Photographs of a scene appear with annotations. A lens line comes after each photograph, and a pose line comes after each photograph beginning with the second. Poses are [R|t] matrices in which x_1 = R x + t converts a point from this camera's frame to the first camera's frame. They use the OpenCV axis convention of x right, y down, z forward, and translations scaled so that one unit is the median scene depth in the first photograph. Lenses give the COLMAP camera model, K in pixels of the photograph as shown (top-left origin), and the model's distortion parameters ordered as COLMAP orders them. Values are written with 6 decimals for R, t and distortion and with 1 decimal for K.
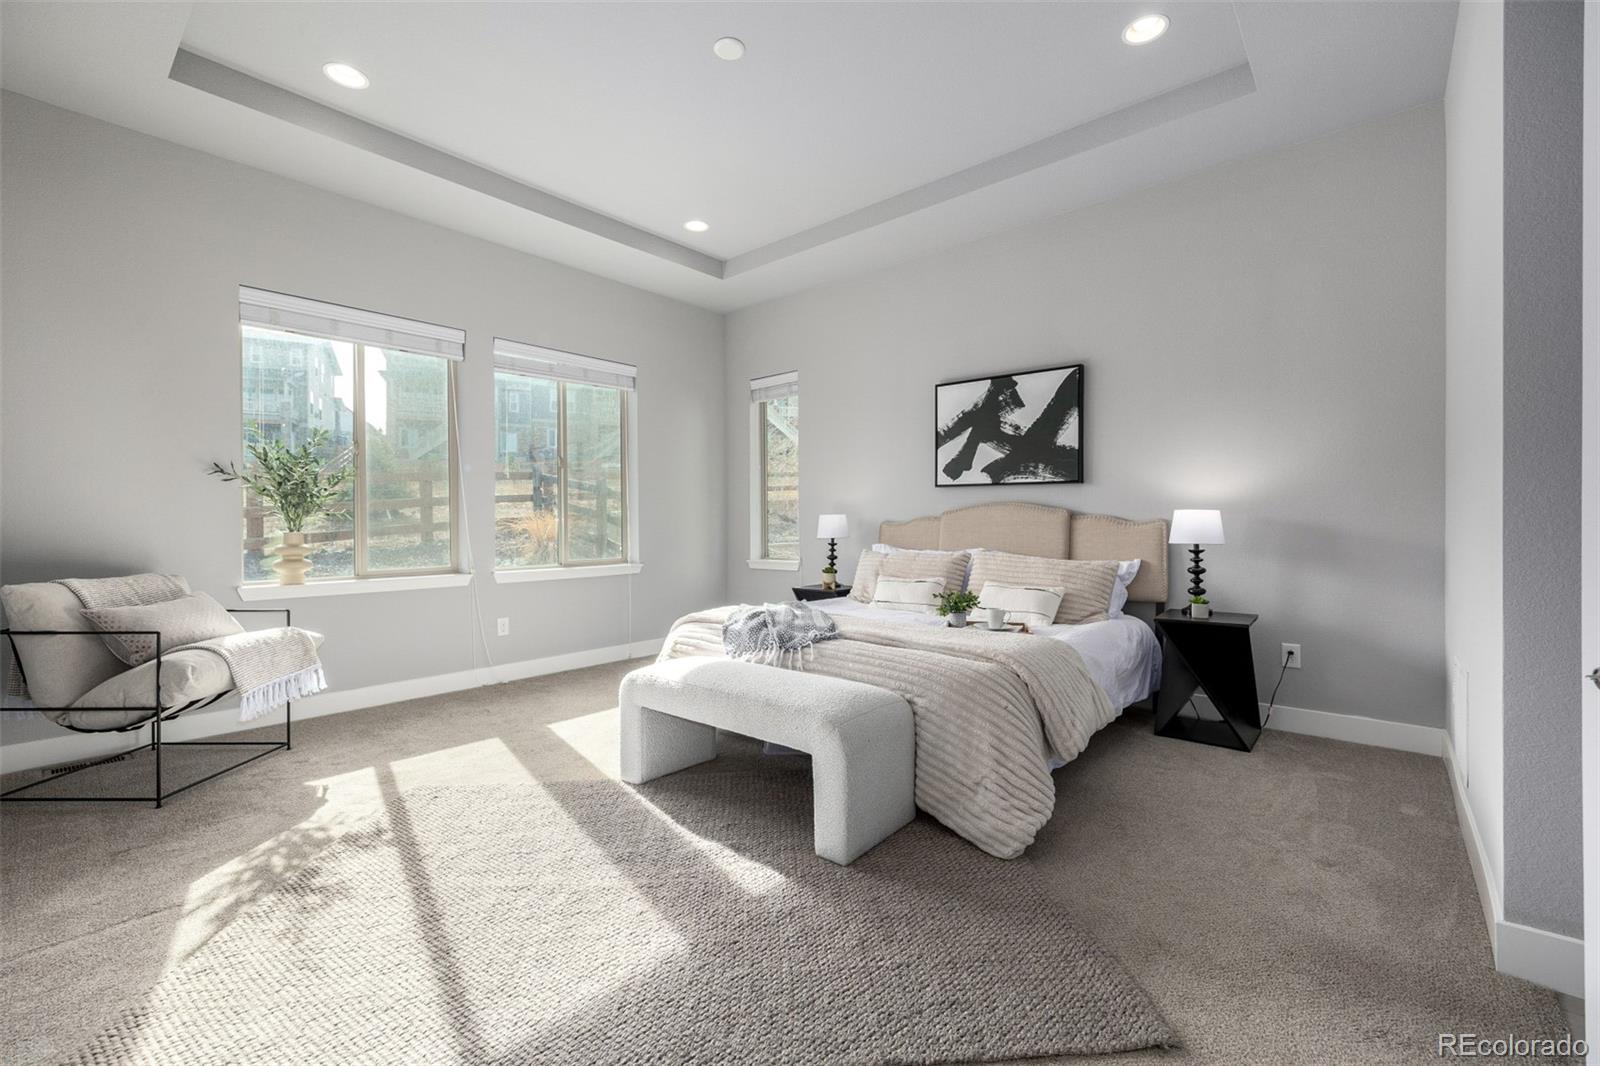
lens RADIAL K [[677.1, 0, 787.8], [0, 677.1, 523.6], [0, 0, 1]] dist [-0.000349, 0.000790]
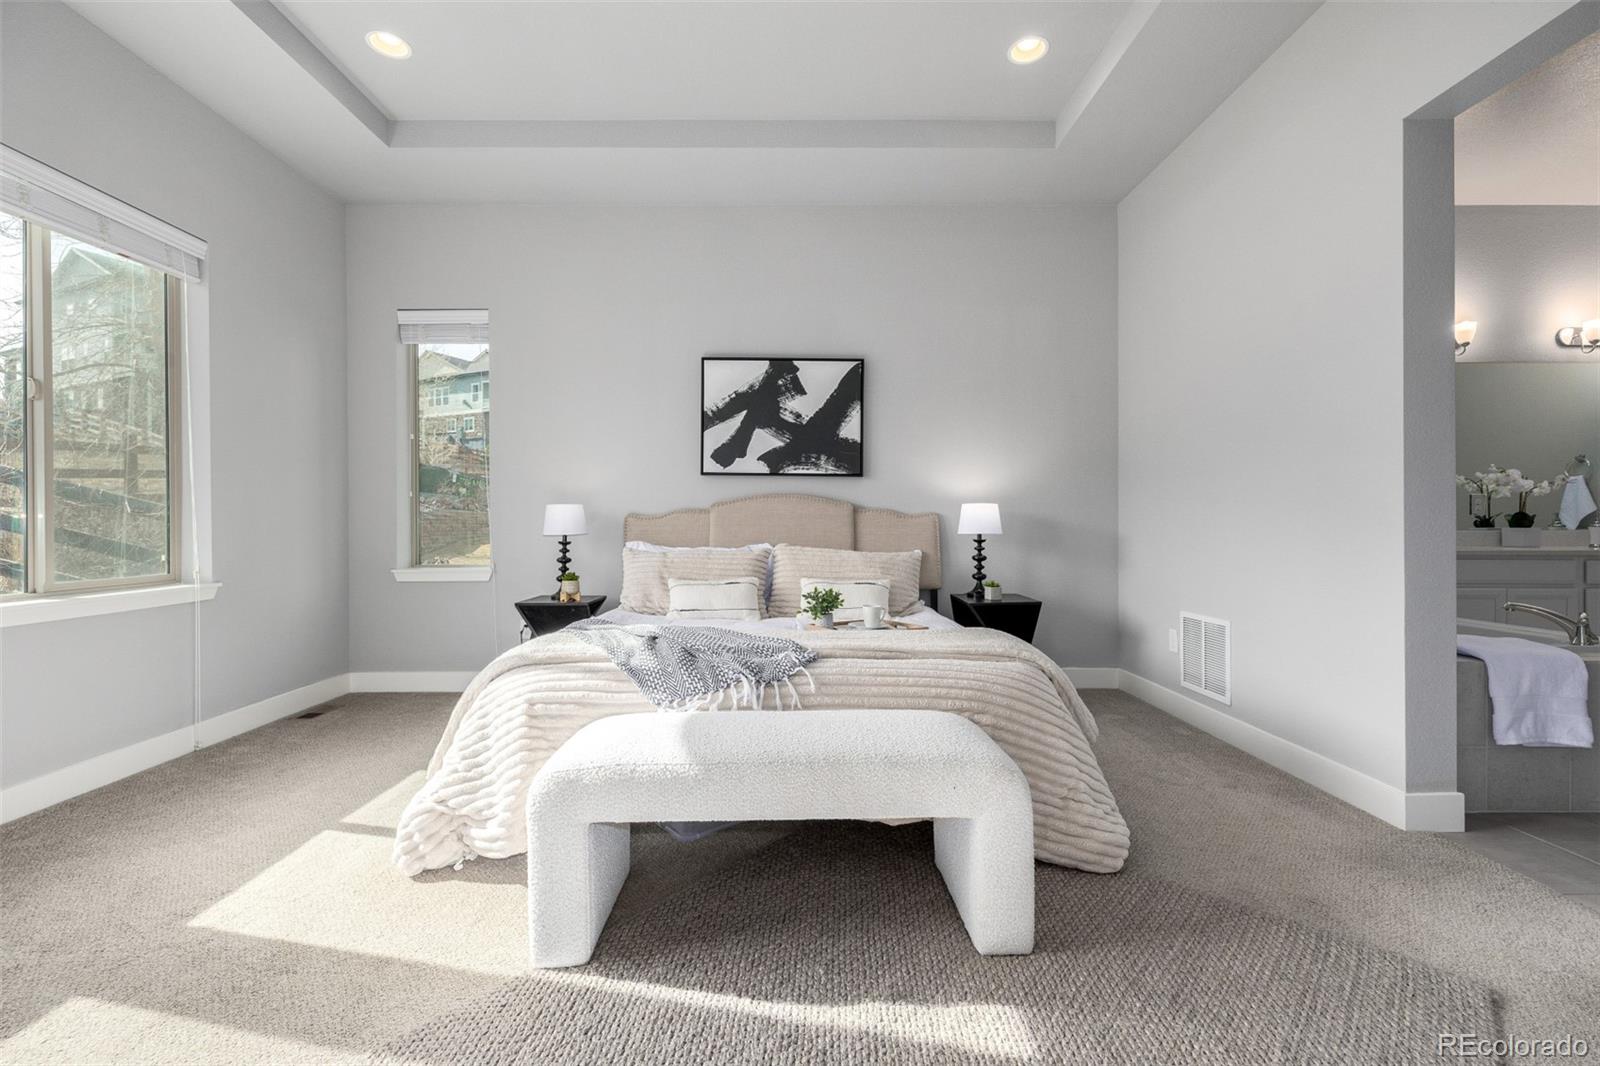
lens RADIAL K [[677.1, 0, 797.2], [0, 677.1, 523.8], [0, 0, 1]] dist [-0.000349, 0.000790]
pose [[0.743952, 0.003463, 0.668224, -0.297465], [0.000119, 0.999986, -0.005315, 0.015000], [-0.668233, 0.004033, 0.743941, 0.296305]]
